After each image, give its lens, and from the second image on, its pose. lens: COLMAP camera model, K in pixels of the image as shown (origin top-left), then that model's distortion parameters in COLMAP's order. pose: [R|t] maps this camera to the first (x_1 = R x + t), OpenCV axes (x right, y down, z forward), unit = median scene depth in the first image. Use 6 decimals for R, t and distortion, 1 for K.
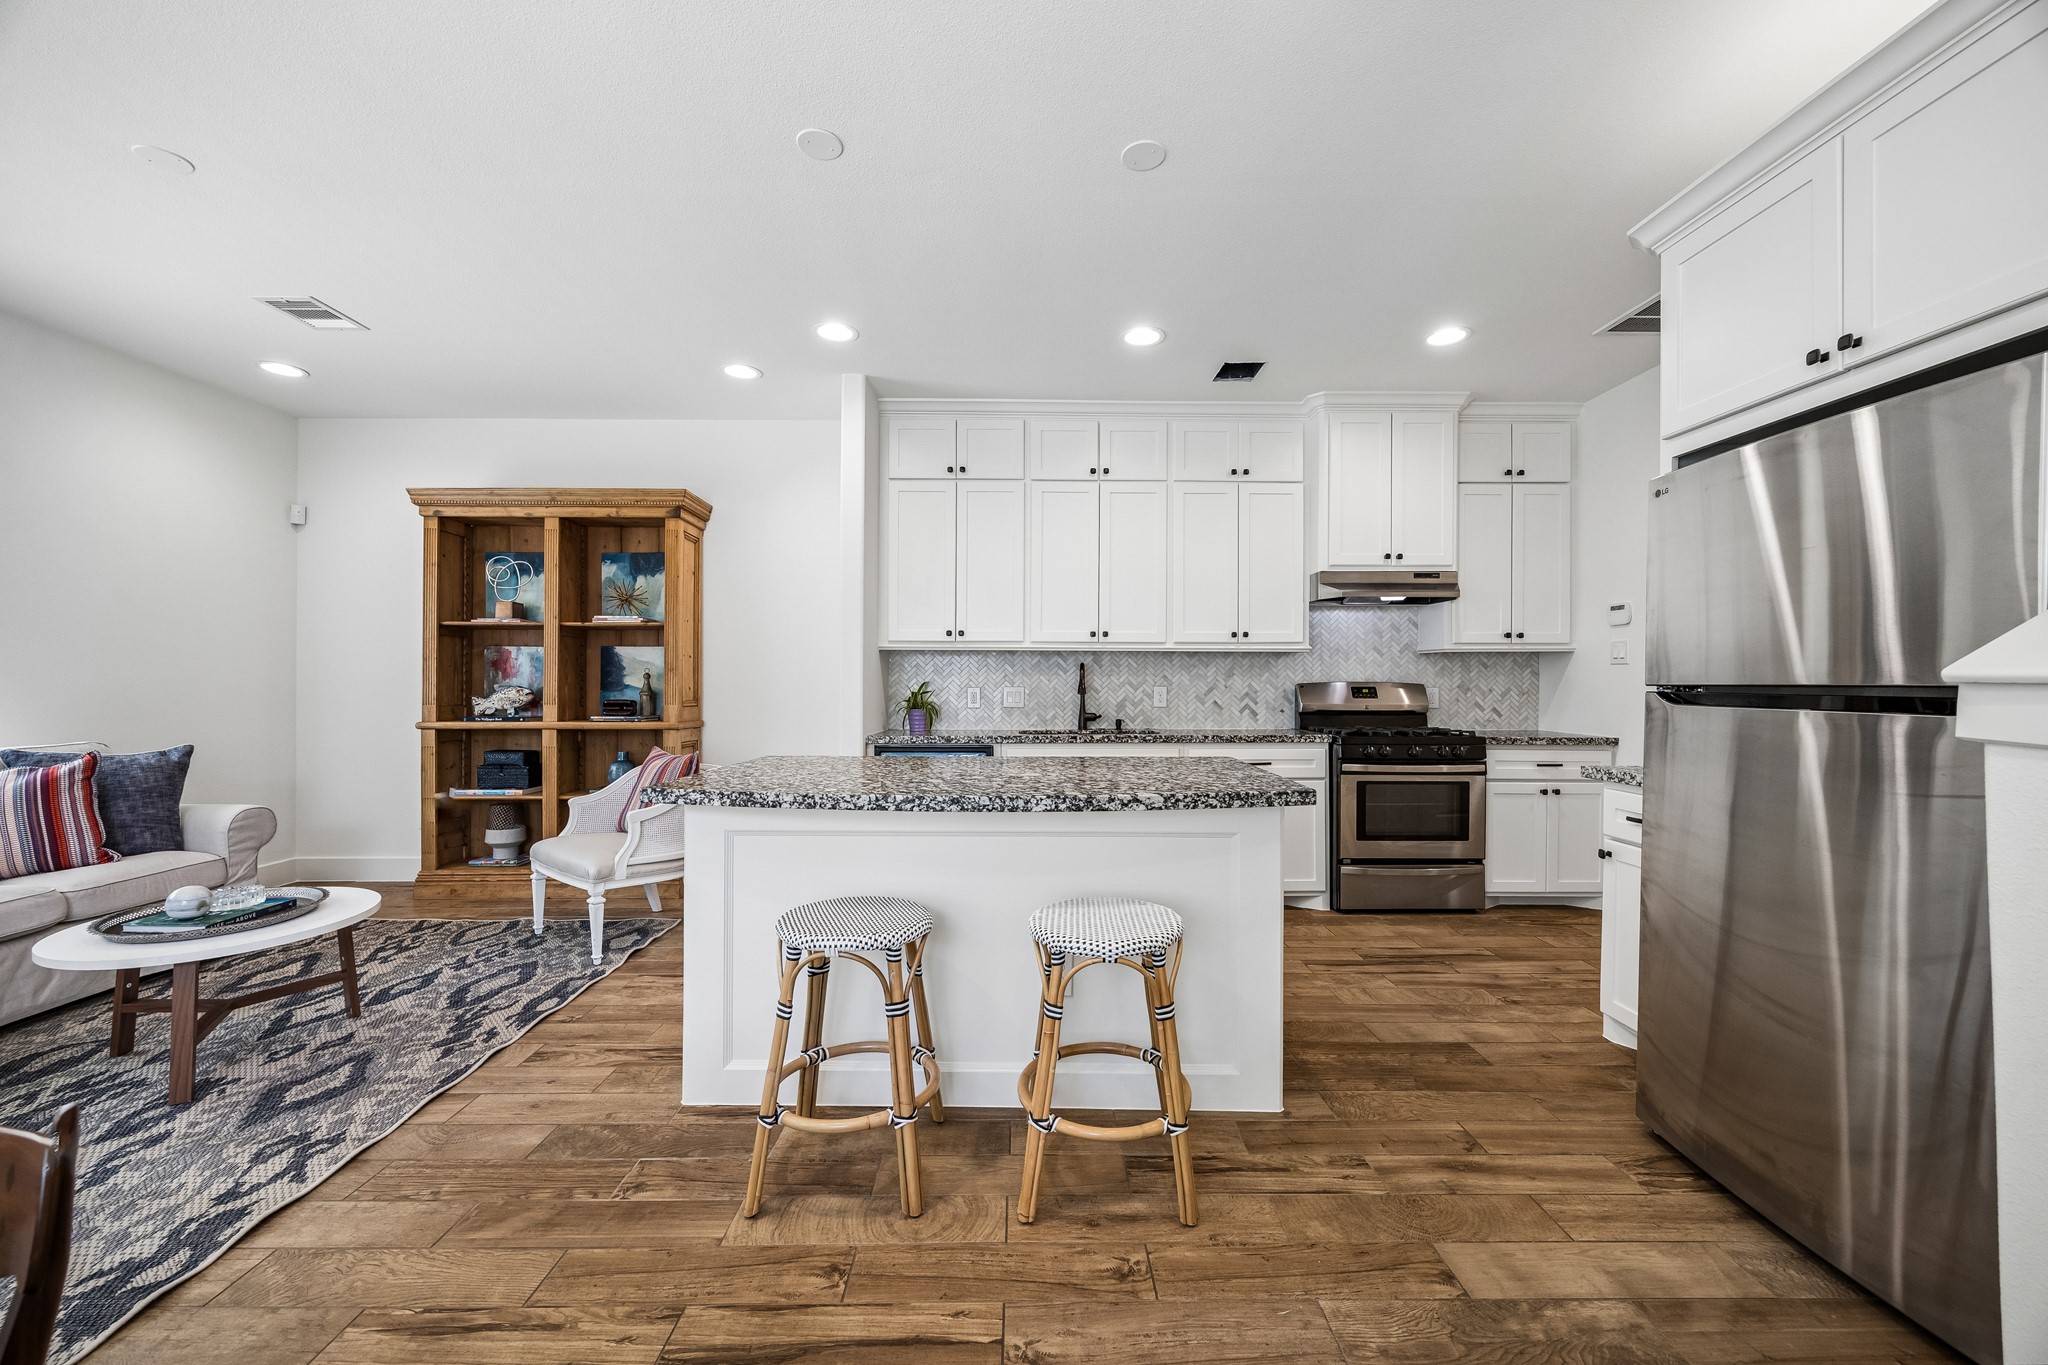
lens RADIAL K [[785.2, 0, 1024.0], [0, 785.2, 682.5], [0, 0, 1]] dist [-0.001065, 0.000306]
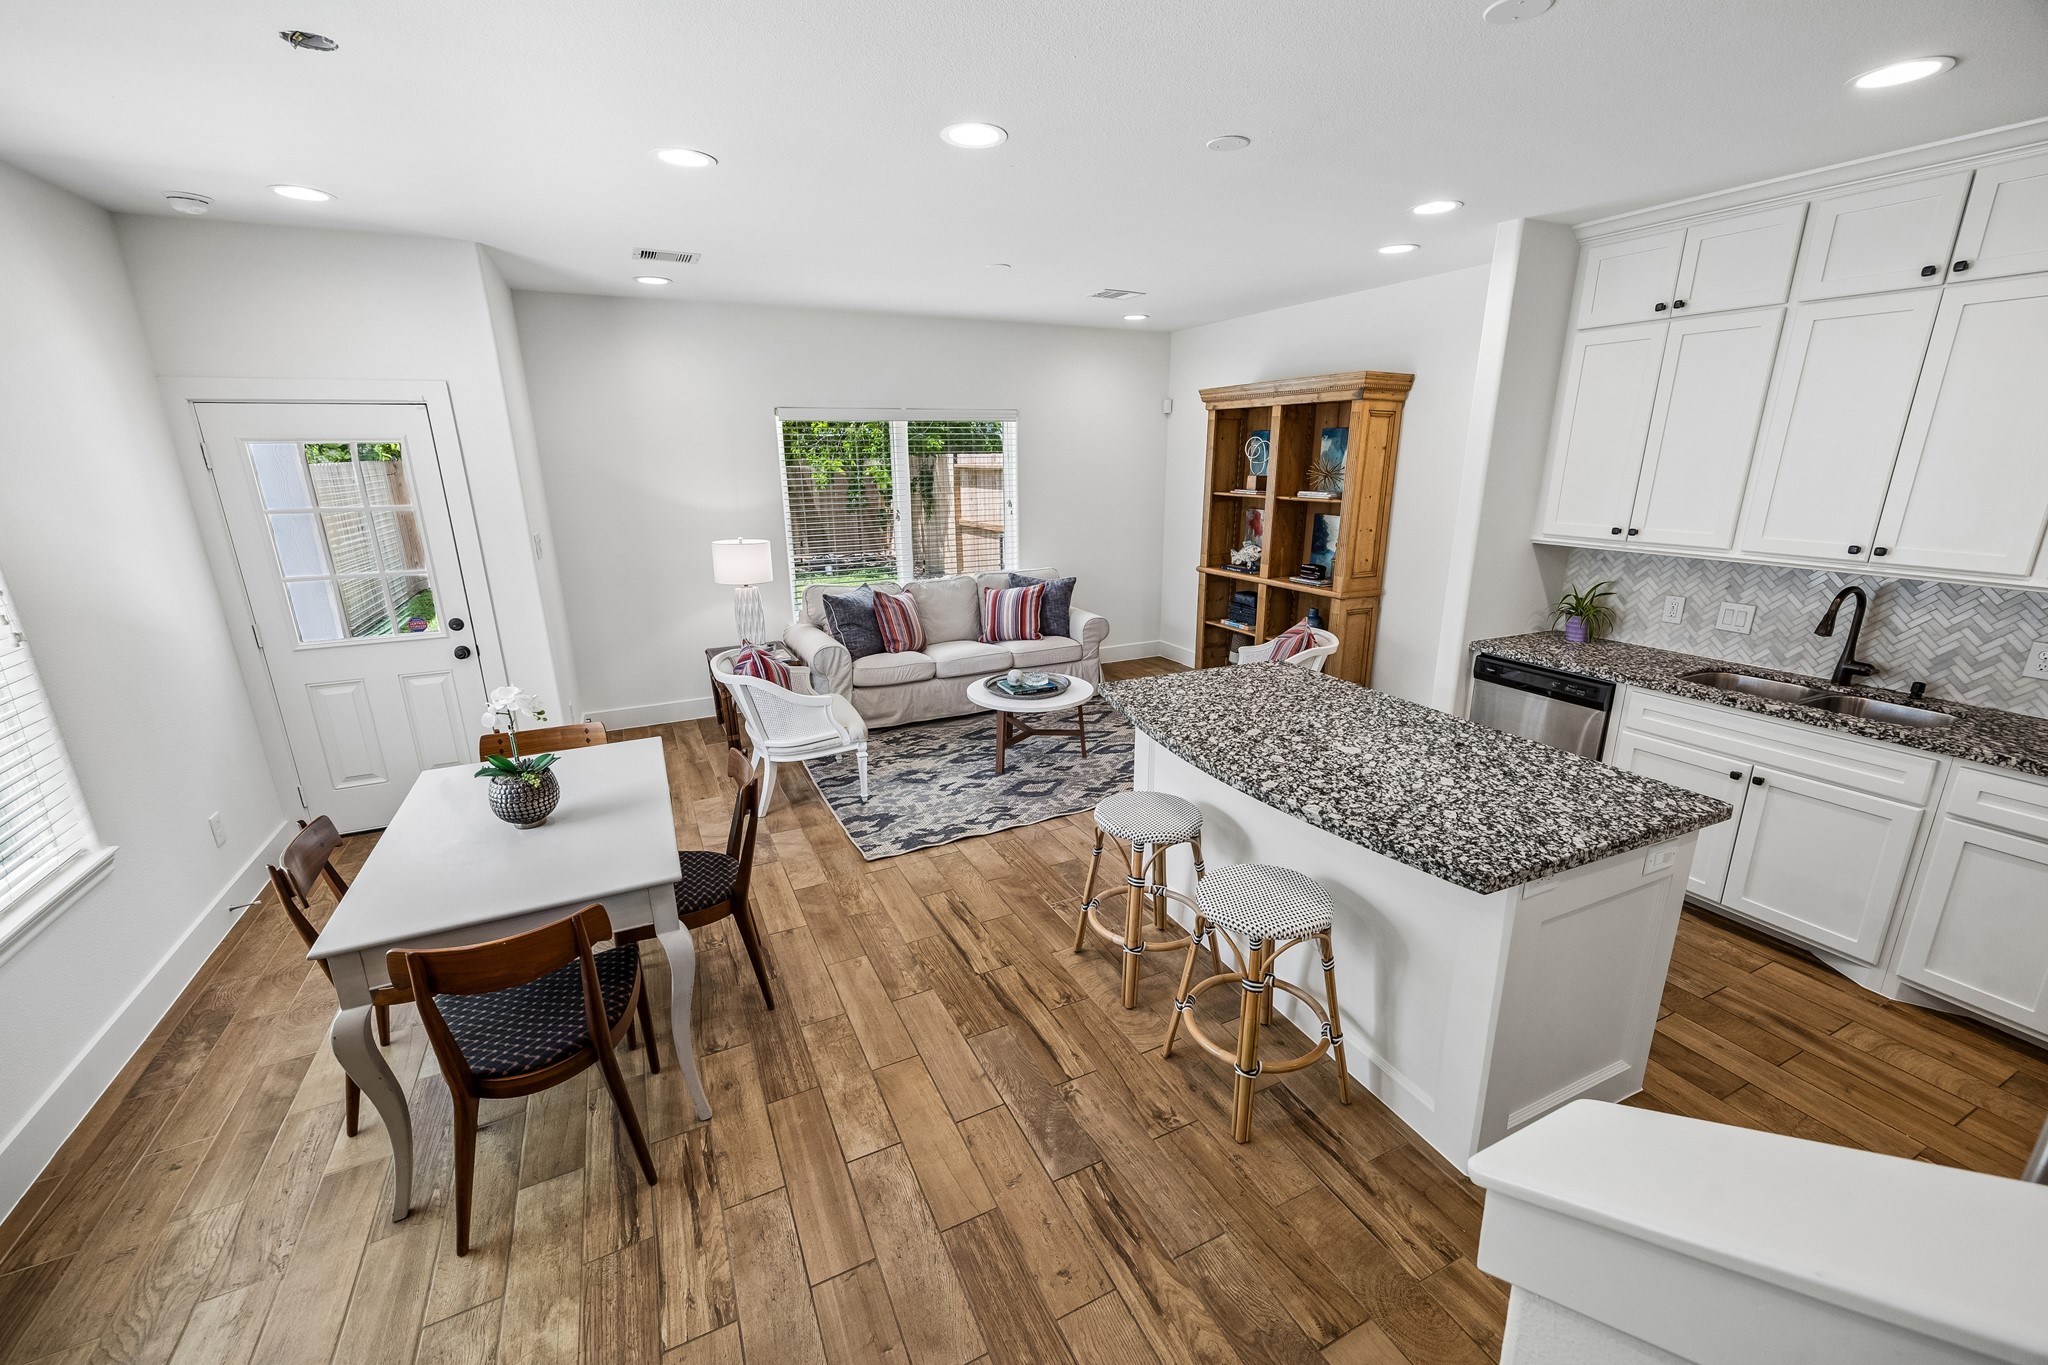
lens RADIAL K [[820.7, 0, 1033.4], [0, 820.7, 678.4], [0, 0, 1]] dist [0.008767, -0.000133]
pose [[0.440332, 0.235589, -0.866375, 0.409912], [0.006343, 0.964120, 0.265393, -0.146386], [0.897813, -0.122356, 0.423038, 0.096112]]
